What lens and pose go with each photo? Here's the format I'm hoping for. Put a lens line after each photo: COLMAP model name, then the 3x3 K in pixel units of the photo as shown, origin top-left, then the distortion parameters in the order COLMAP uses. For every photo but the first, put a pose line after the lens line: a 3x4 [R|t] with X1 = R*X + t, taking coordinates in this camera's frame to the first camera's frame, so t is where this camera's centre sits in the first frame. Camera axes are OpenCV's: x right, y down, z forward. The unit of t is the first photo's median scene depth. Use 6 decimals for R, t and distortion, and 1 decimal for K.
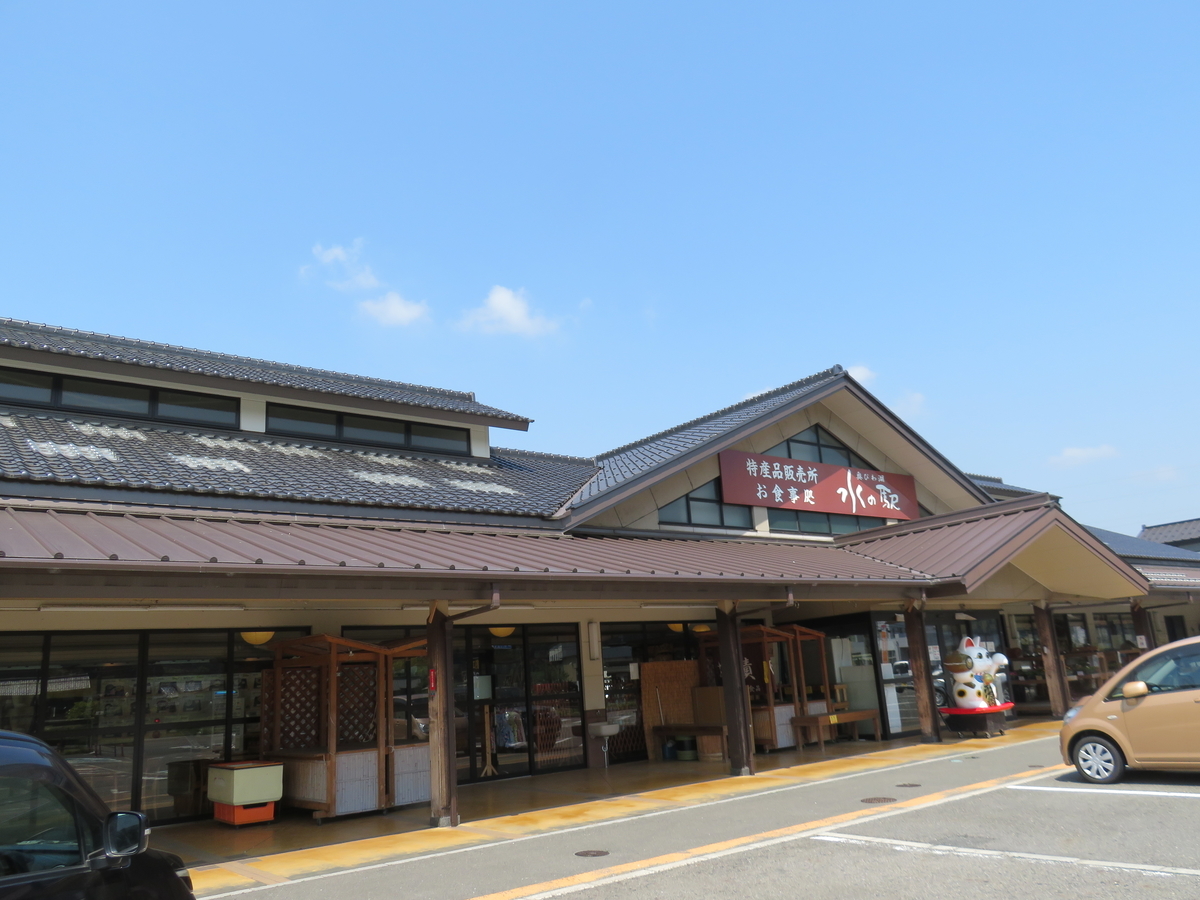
lens RADIAL K [[916.5, 0, 599.2], [0, 916.5, 448.7], [0, 0, 1]] dist [-0.013272, -0.000264]
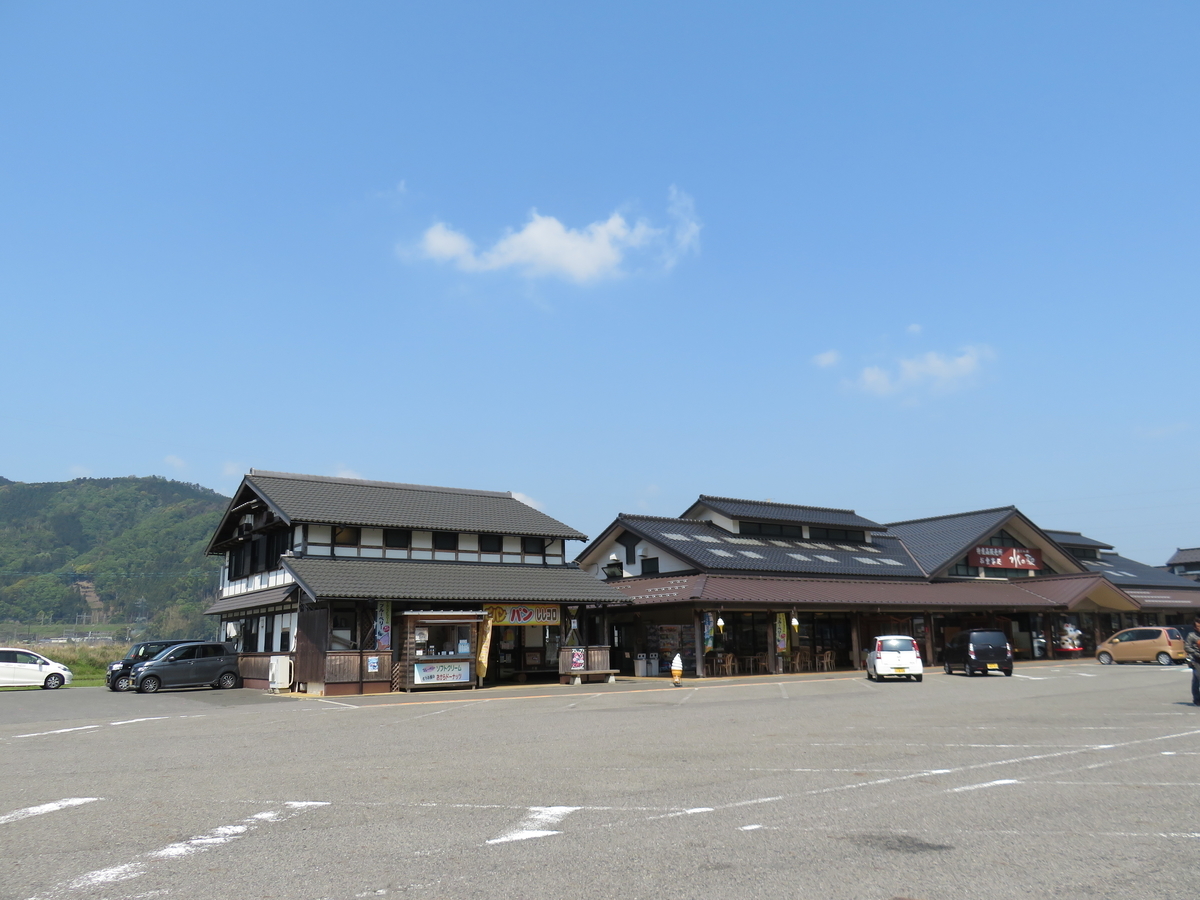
lens RADIAL K [[916.5, 0, 600.6], [0, 916.5, 452.4], [0, 0, 1]] dist [-0.013272, -0.000264]
pose [[0.997196, 0.035776, -0.065734, -0.692096], [-0.032515, 0.998219, 0.050025, -0.332384], [0.067406, -0.047748, 0.996582, -1.501957]]
